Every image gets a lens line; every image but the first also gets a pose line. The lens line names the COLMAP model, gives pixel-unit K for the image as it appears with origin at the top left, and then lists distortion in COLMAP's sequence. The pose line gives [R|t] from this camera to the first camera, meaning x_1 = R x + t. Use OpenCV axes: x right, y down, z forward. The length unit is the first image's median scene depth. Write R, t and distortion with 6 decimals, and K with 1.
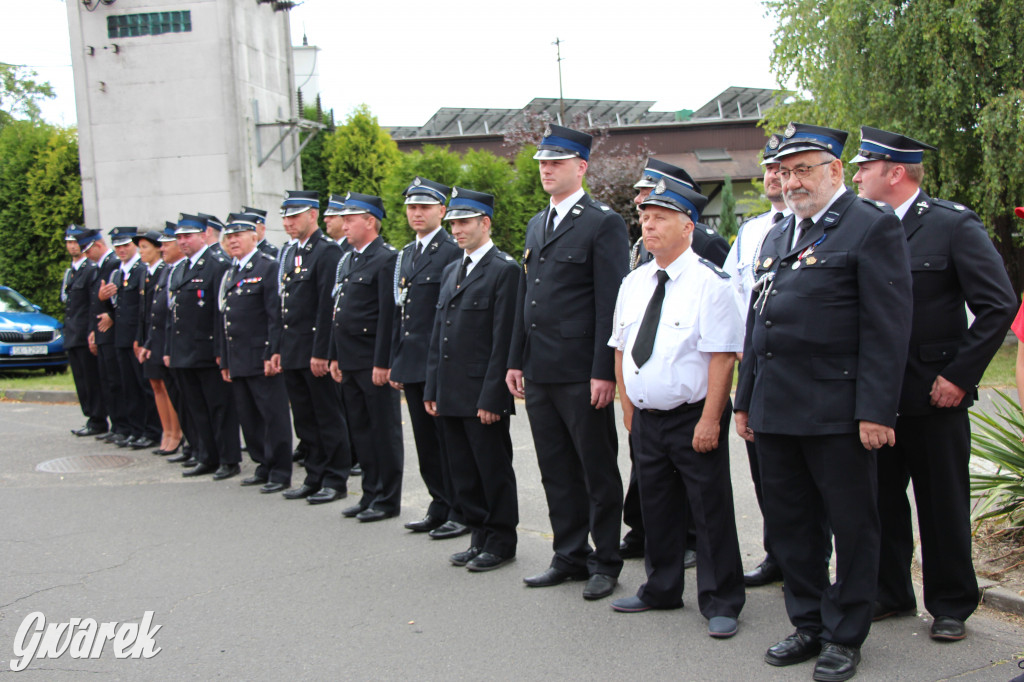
lens RADIAL K [[1172.4, 0, 509.2], [0, 1172.4, 339.7], [0, 0, 1]] dist [-0.079343, 0.366134]
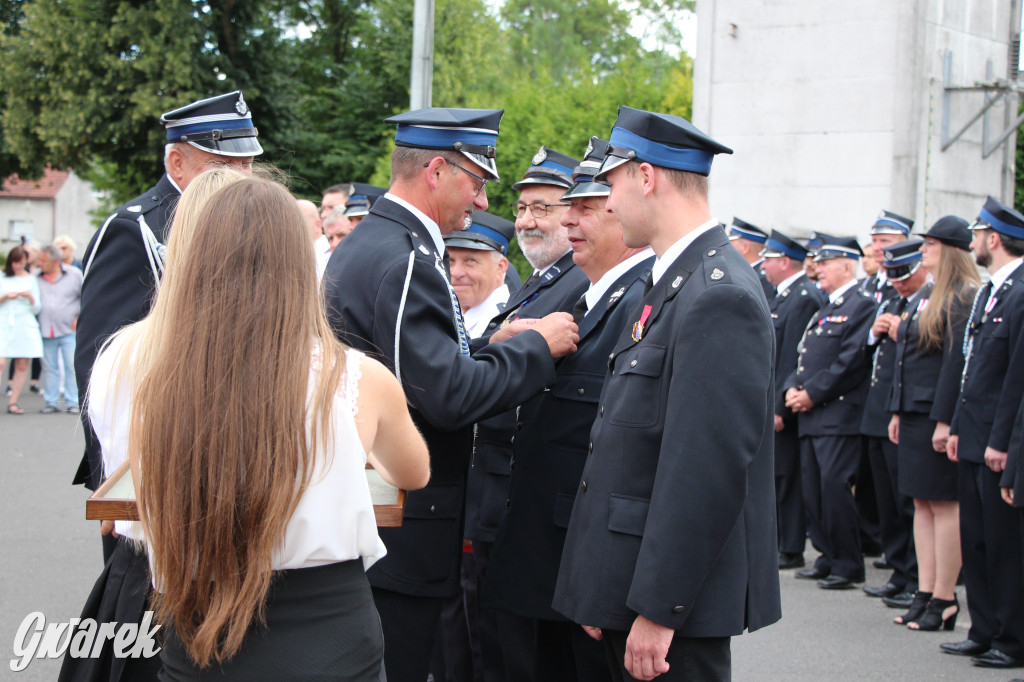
lens RADIAL K [[1958.9, 0, 511.3], [0, 1958.9, 338.0], [0, 0, 1]] dist [0.246487, 0.499644]
pose [[0.892520, 0.093507, -0.441209, 0.079091], [-0.110857, 0.993743, -0.013645, 0.001752], [0.437172, 0.061090, 0.897301, -0.128027]]
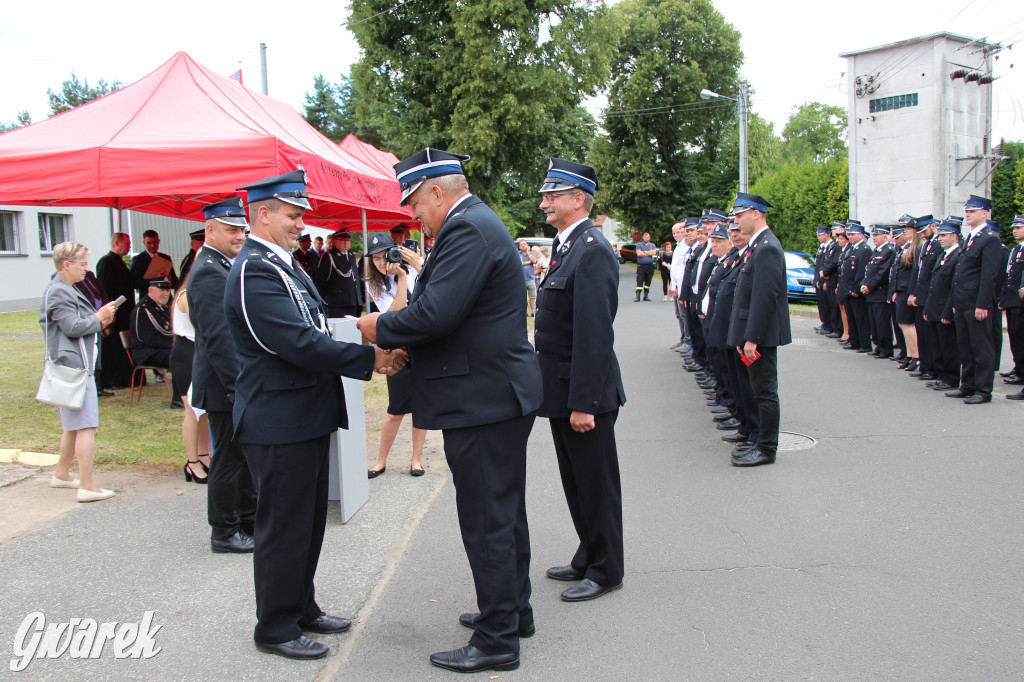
lens RADIAL K [[847.8, 0, 503.7], [0, 847.8, 337.1], [0, 0, 1]] dist [-0.180226, 0.160646]
pose [[0.693888, 0.100166, -0.713082, 0.168946], [-0.059291, 0.994863, 0.082052, 0.004137], [0.717637, -0.014656, 0.696263, -0.222845]]
